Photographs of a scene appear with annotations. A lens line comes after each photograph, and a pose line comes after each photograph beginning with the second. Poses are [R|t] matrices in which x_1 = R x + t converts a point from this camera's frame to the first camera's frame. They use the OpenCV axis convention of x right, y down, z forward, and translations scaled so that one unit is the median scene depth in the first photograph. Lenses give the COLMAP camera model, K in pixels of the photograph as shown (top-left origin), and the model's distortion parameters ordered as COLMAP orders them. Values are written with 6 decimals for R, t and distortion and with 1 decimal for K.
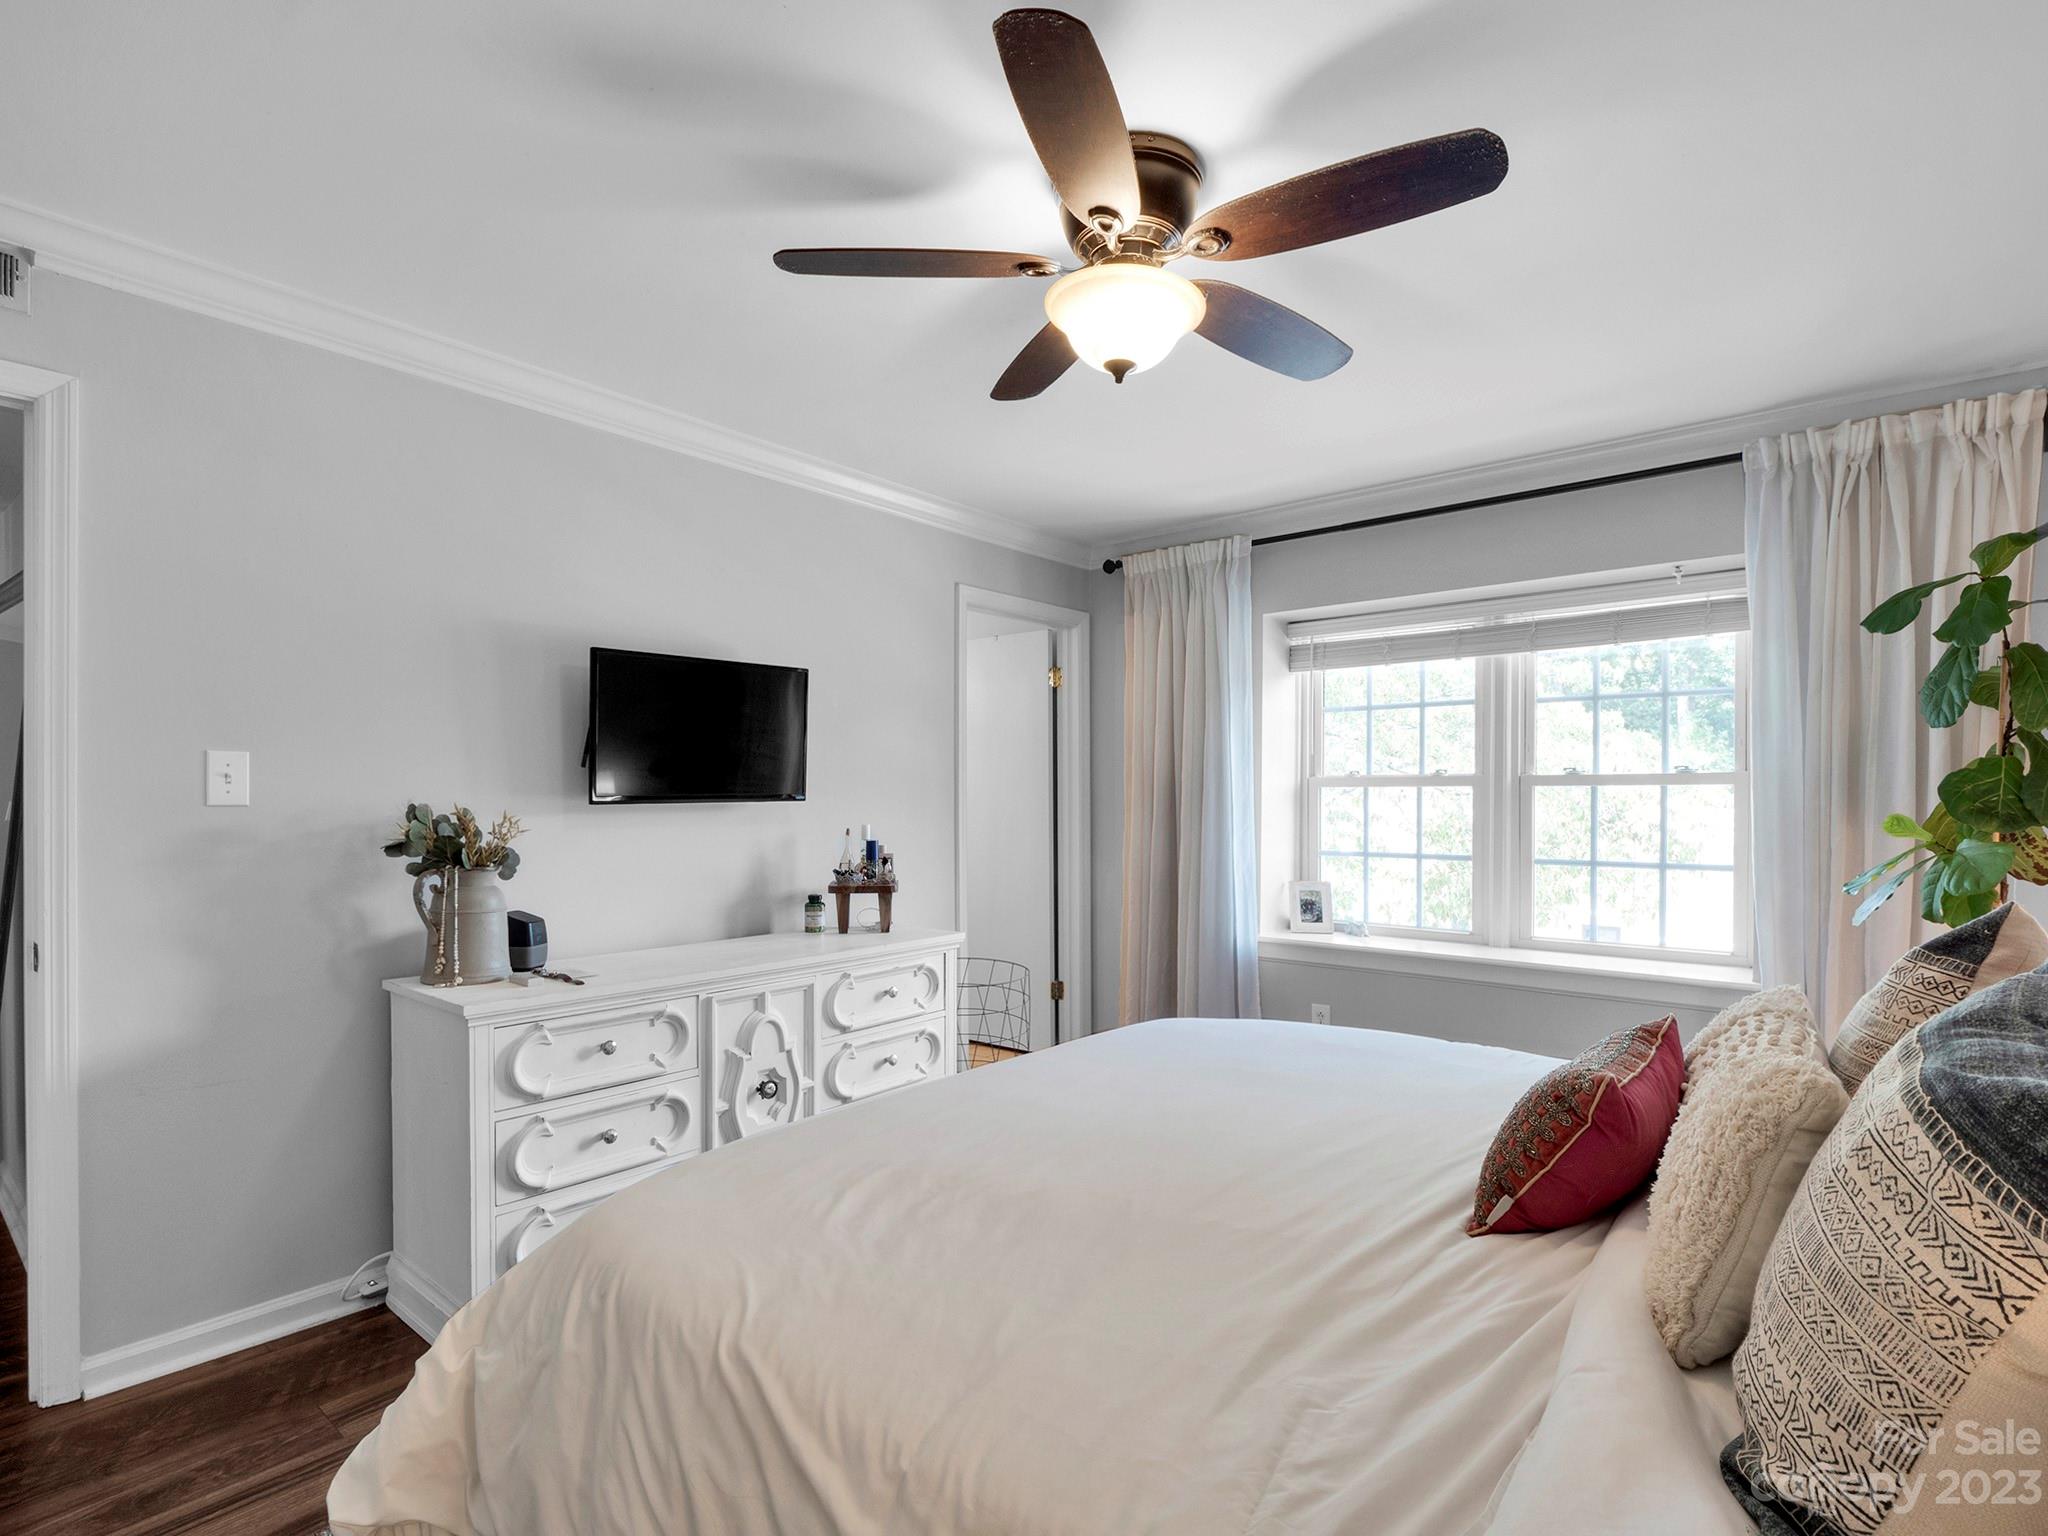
lens RADIAL K [[1043.6, 0, 1023.3], [0, 1043.6, 802.0], [0, 0, 1]] dist [-0.002293, -0.000714]
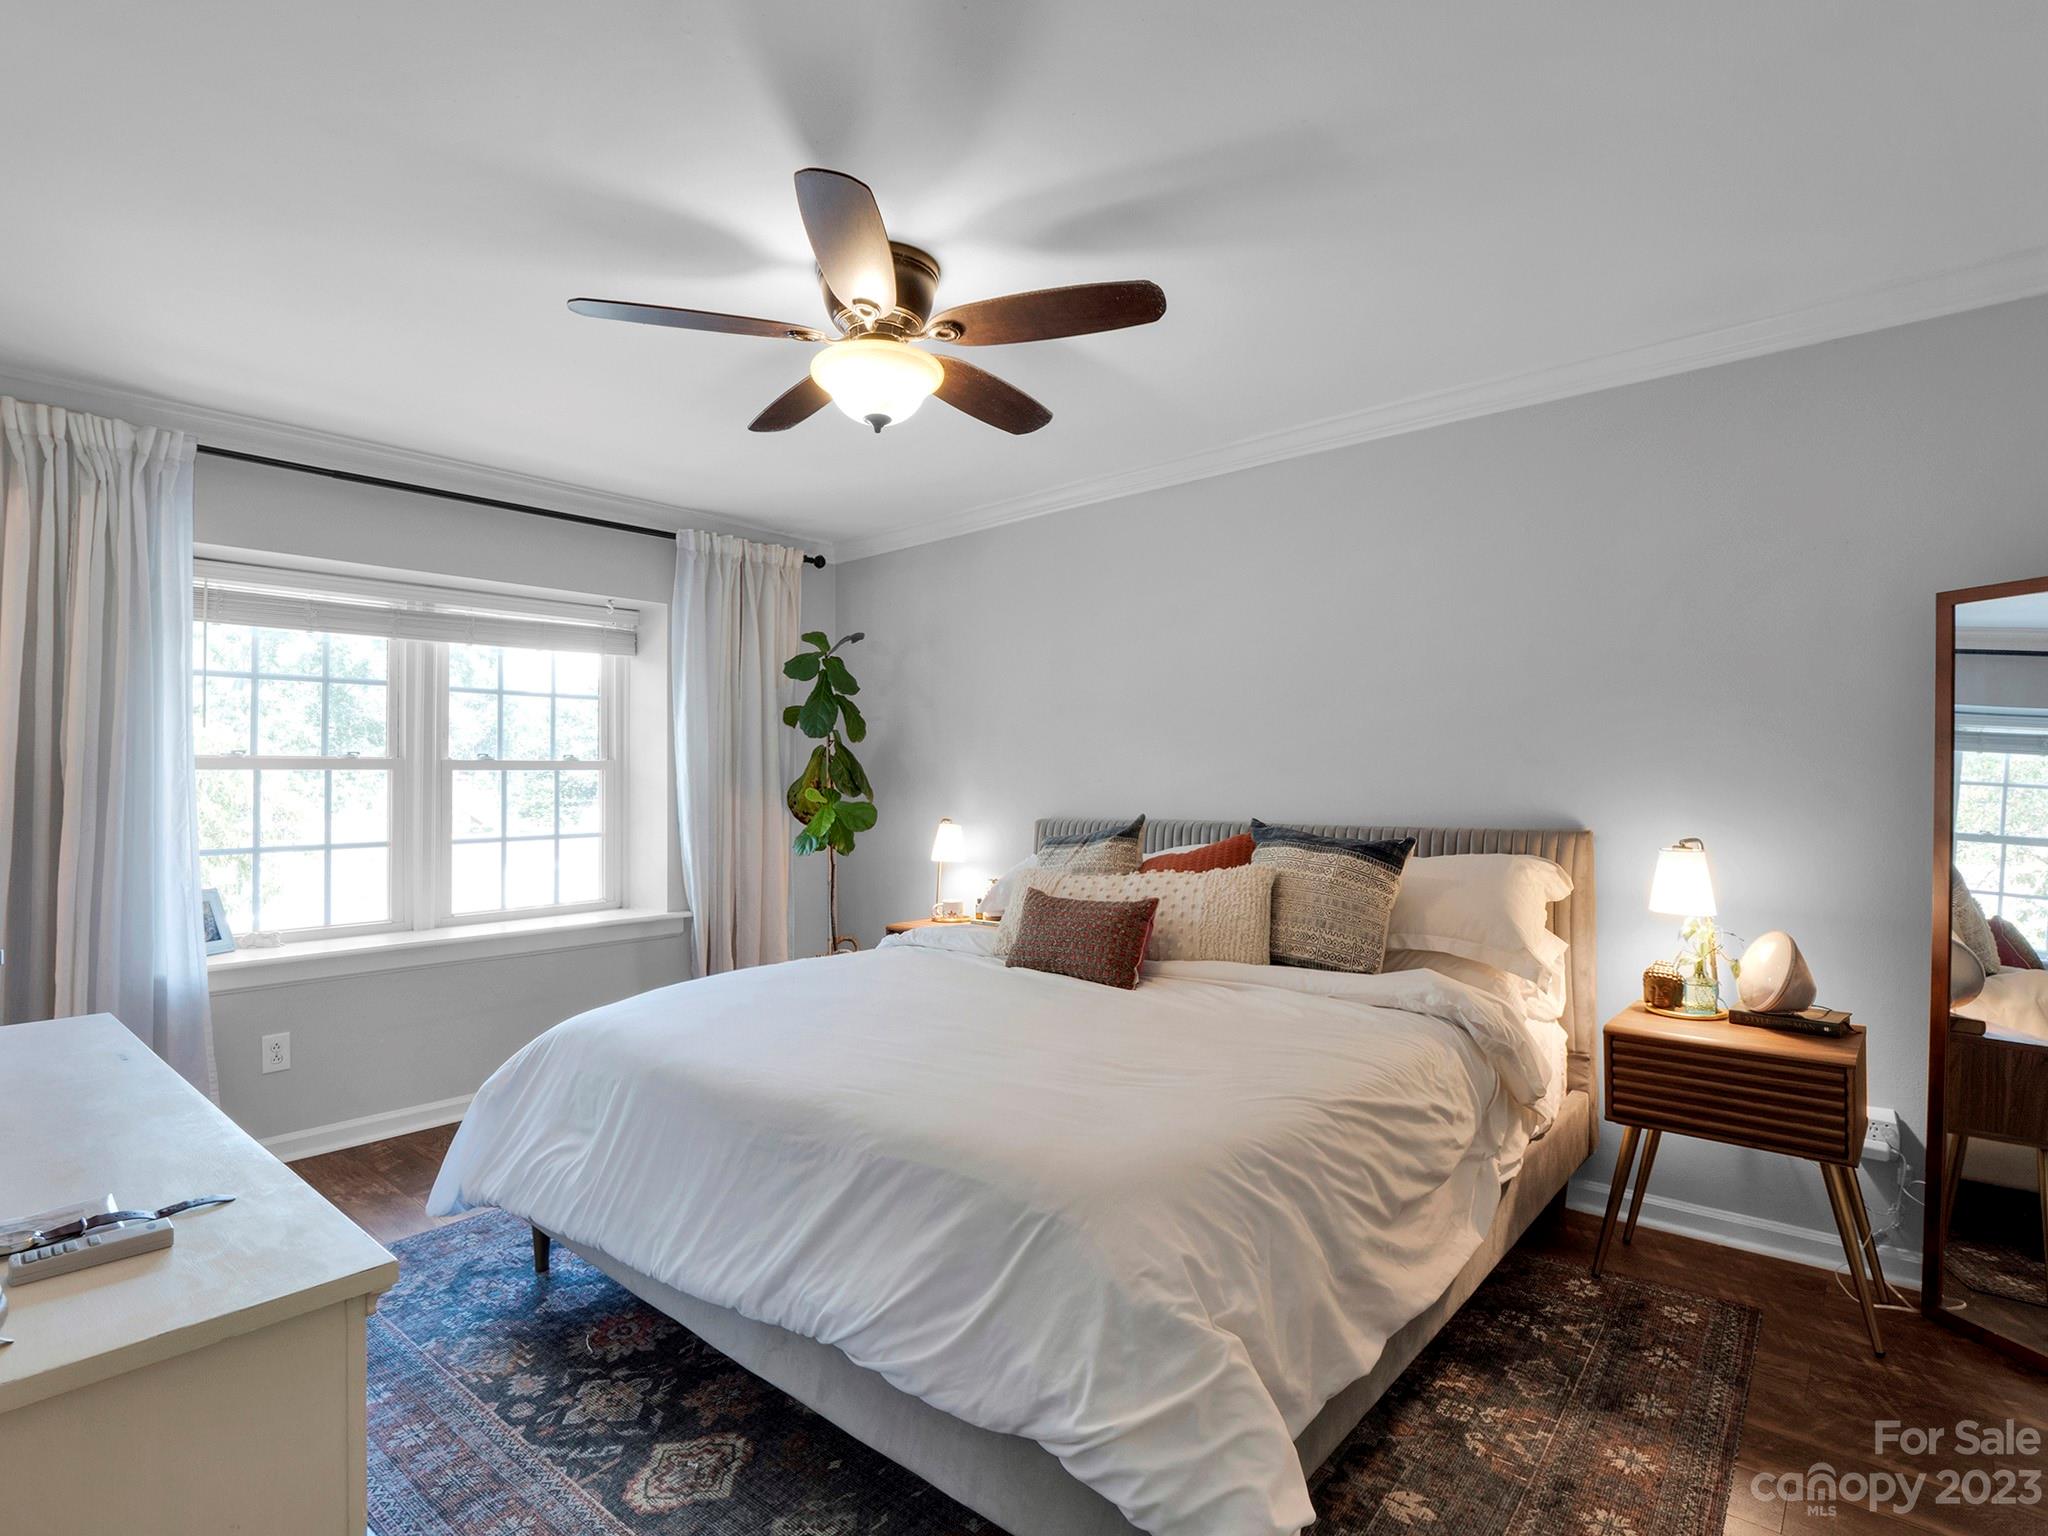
lens RADIAL K [[1017.0, 0, 1024.2], [0, 1017.0, 780.0], [0, 0, 1]] dist [-0.006342, -0.002146]
pose [[0.018095, -0.004529, 0.999826, -0.520171], [0.008438, 0.999955, 0.004376, -0.005071], [-0.999801, 0.008358, 0.018133, 0.399181]]
